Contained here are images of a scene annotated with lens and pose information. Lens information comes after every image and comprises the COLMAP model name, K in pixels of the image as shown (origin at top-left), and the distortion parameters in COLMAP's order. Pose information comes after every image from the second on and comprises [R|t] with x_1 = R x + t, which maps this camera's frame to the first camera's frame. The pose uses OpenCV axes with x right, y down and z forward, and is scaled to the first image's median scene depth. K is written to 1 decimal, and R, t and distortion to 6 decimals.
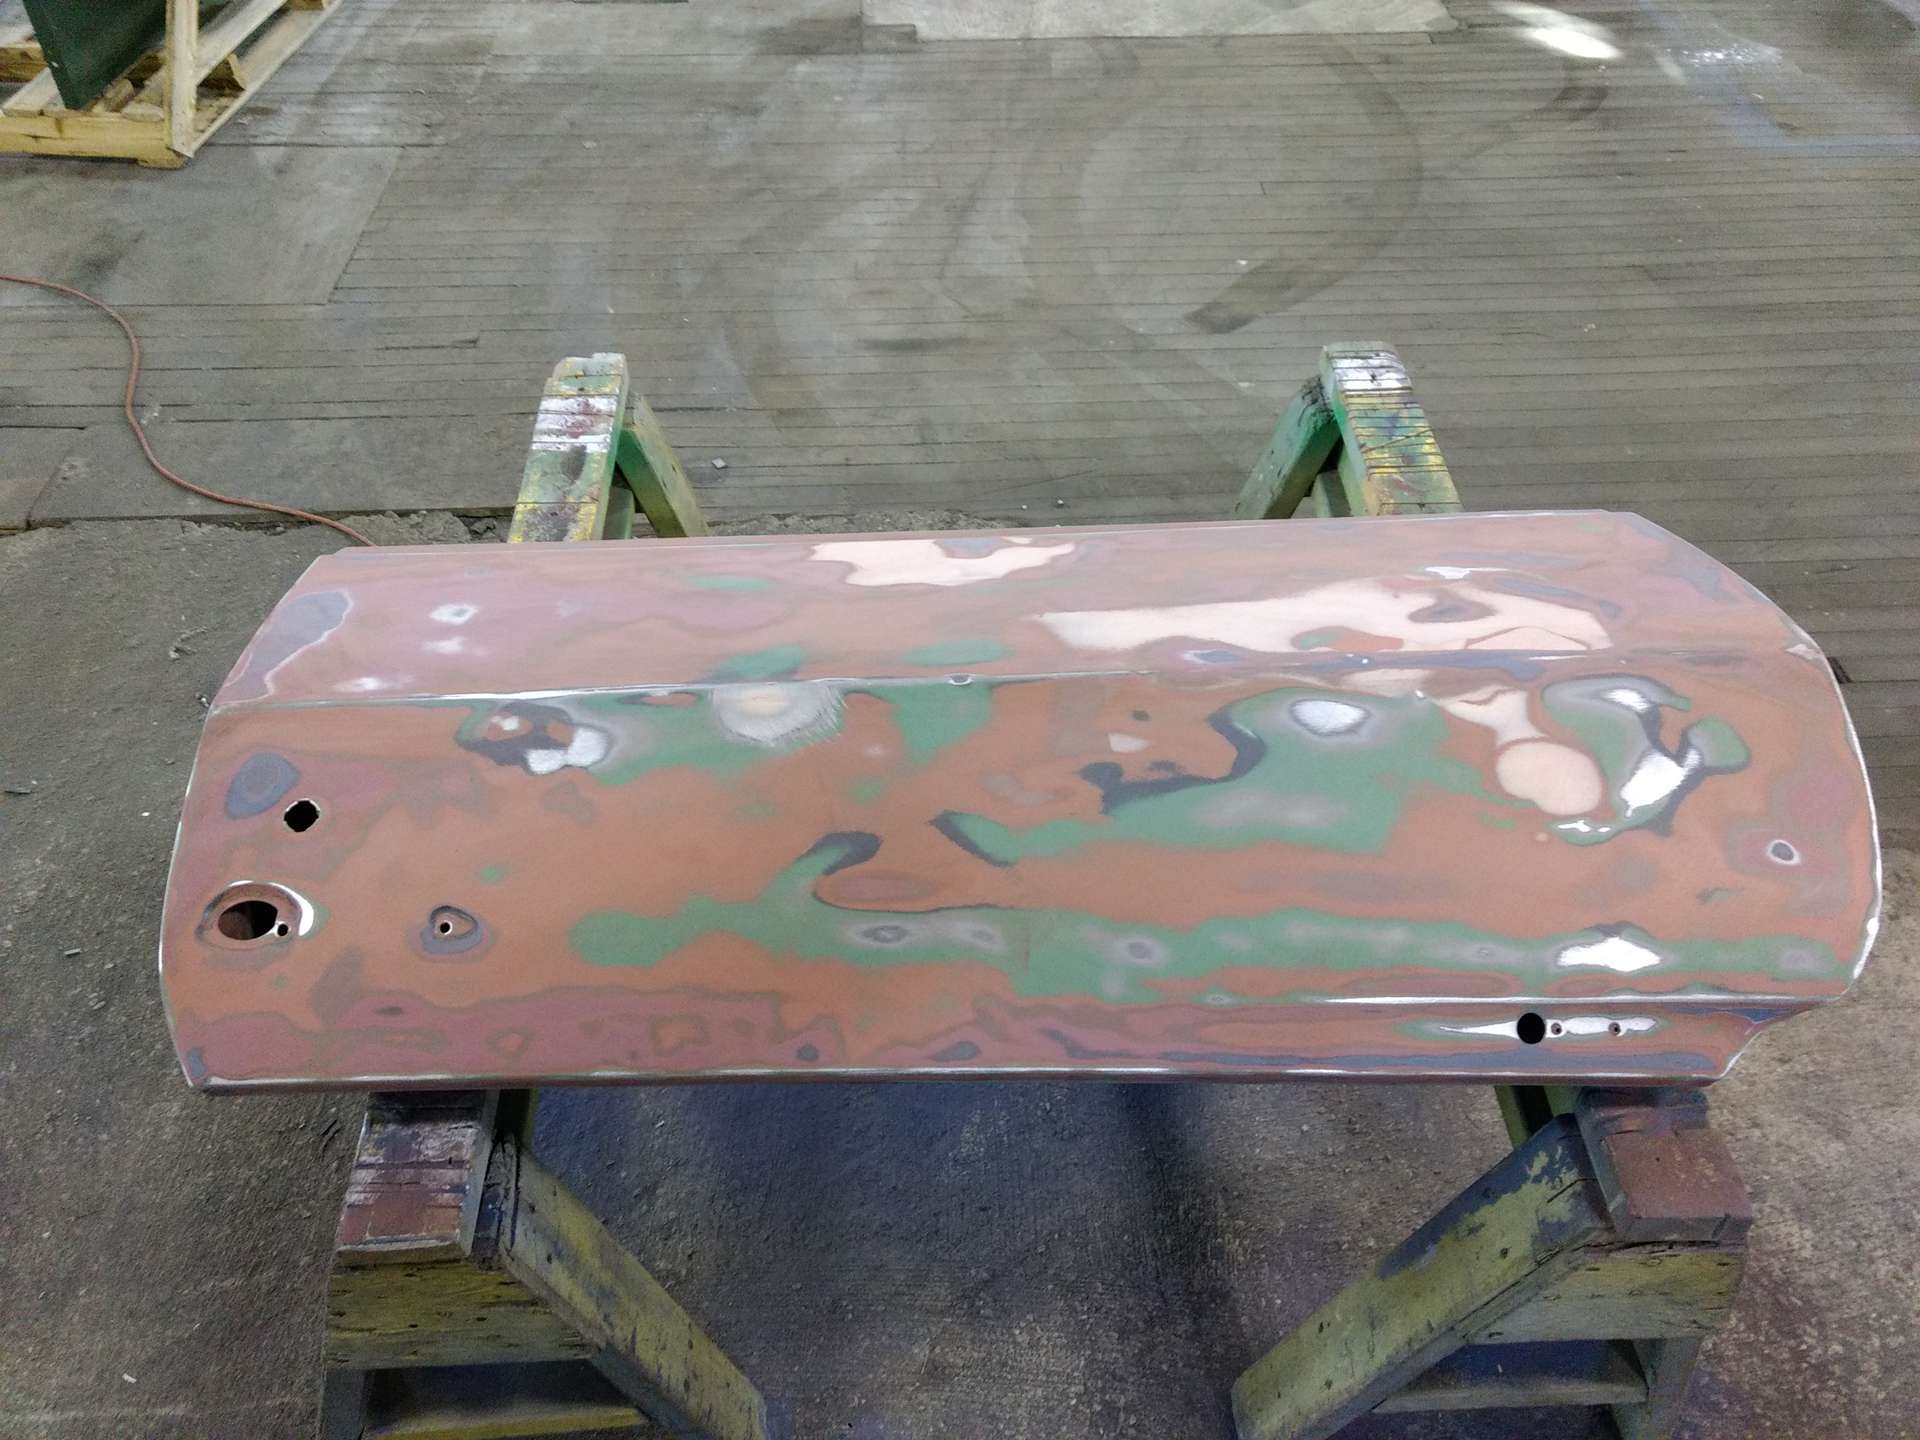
lens RADIAL K [[1435.2, 0, 970.0], [0, 1435.2, 724.0], [0, 0, 1]] dist [-0.006280, 0.074943]
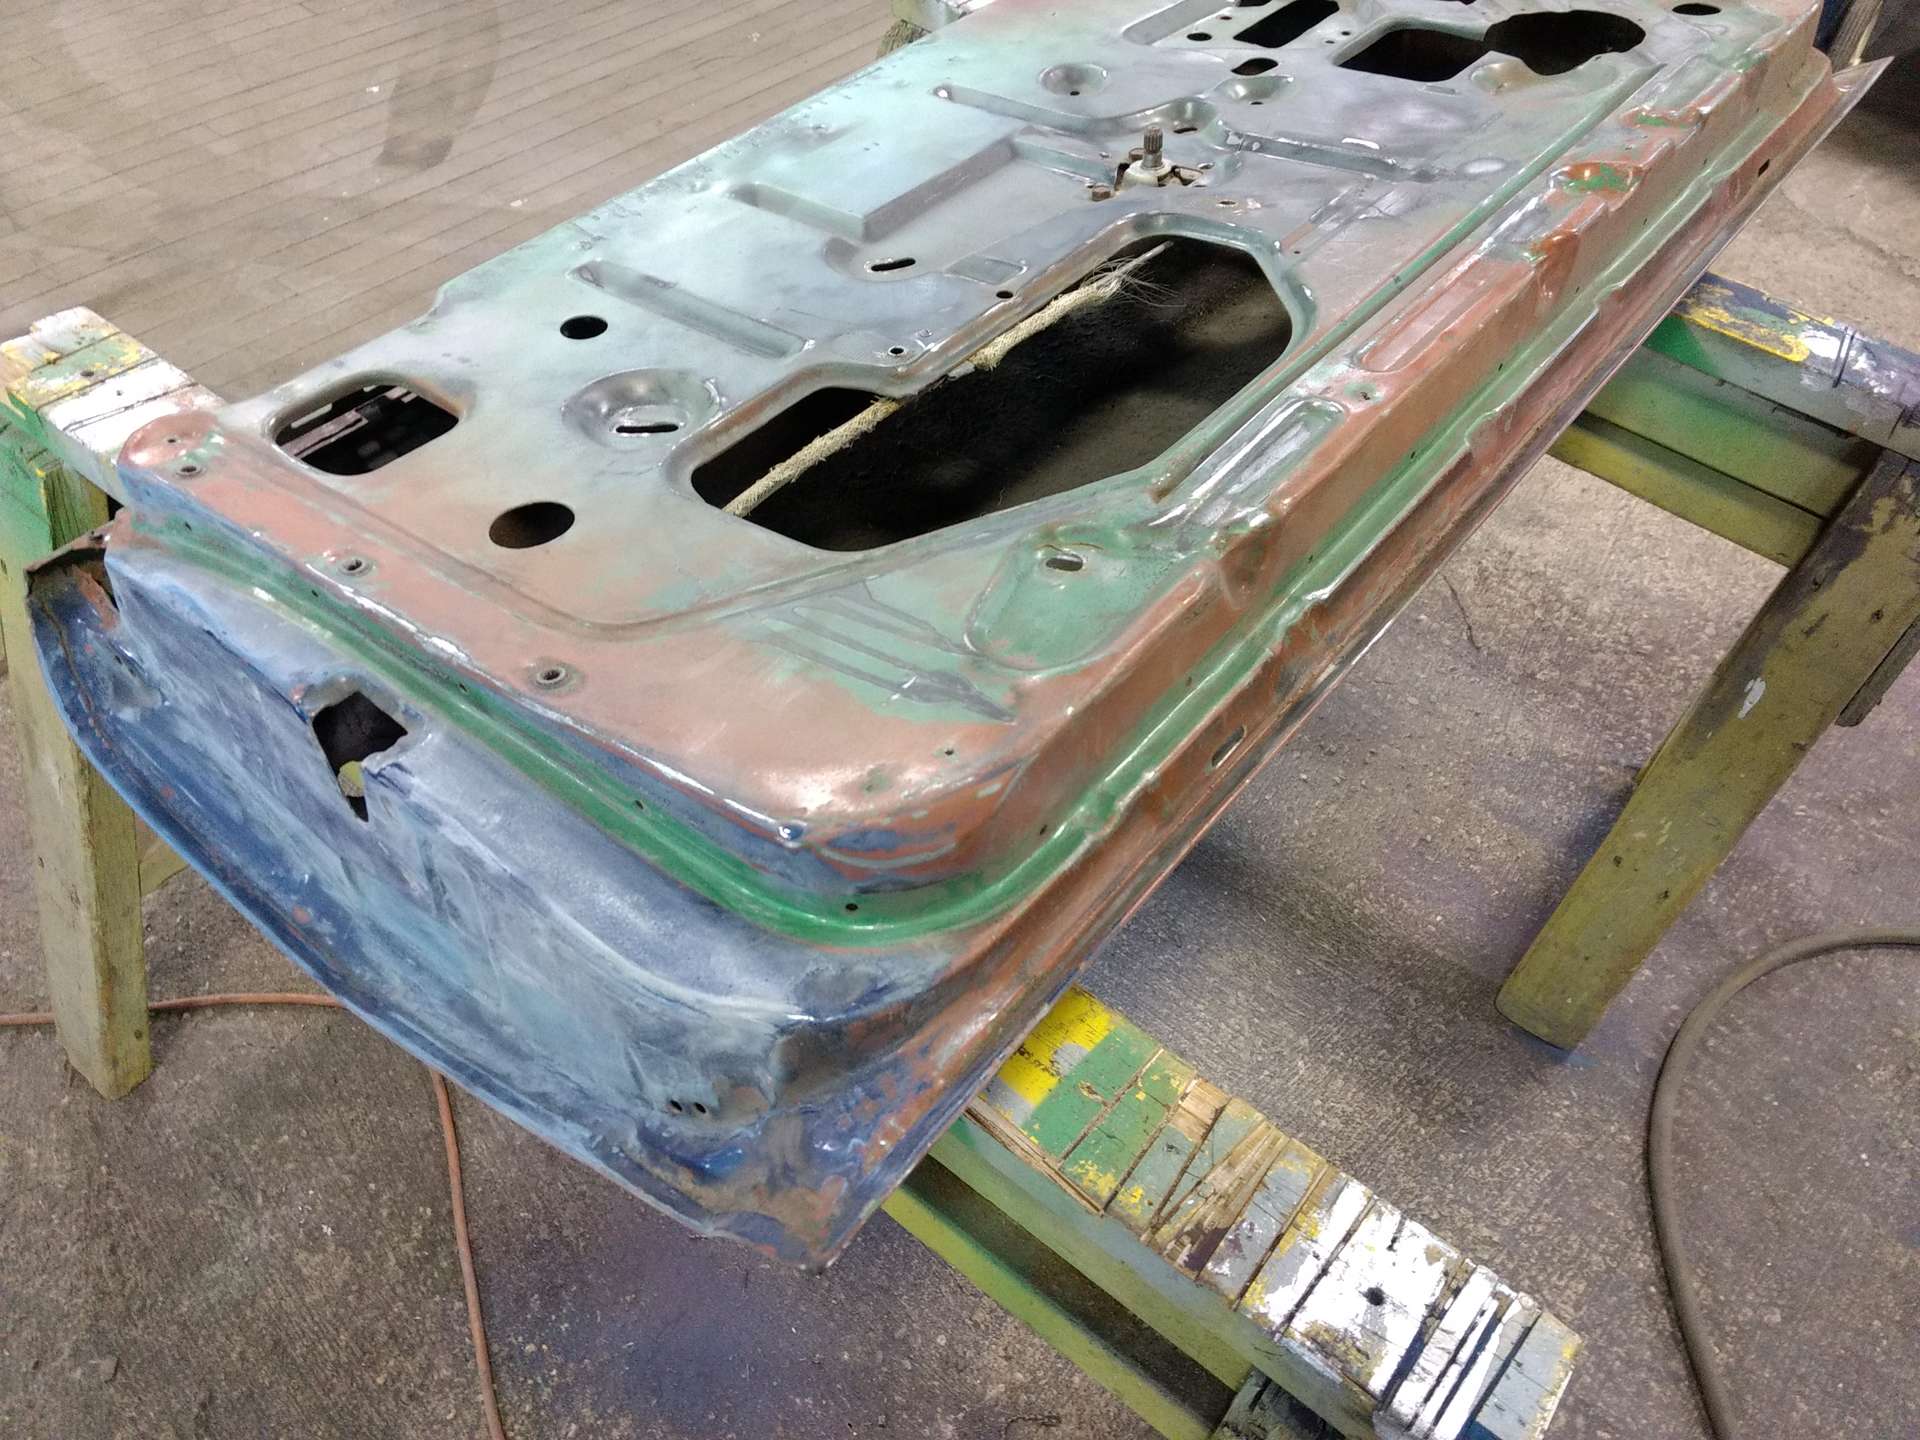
lens RADIAL K [[1435.2, 0, 970.0], [0, 1435.2, 724.0], [0, 0, 1]] dist [-0.006280, 0.074943]
pose [[0.666604, -0.532799, 0.521310, -0.215272], [0.498881, 0.838524, 0.219080, -0.034533], [-0.553856, 0.114032, 0.824767, 0.194394]]
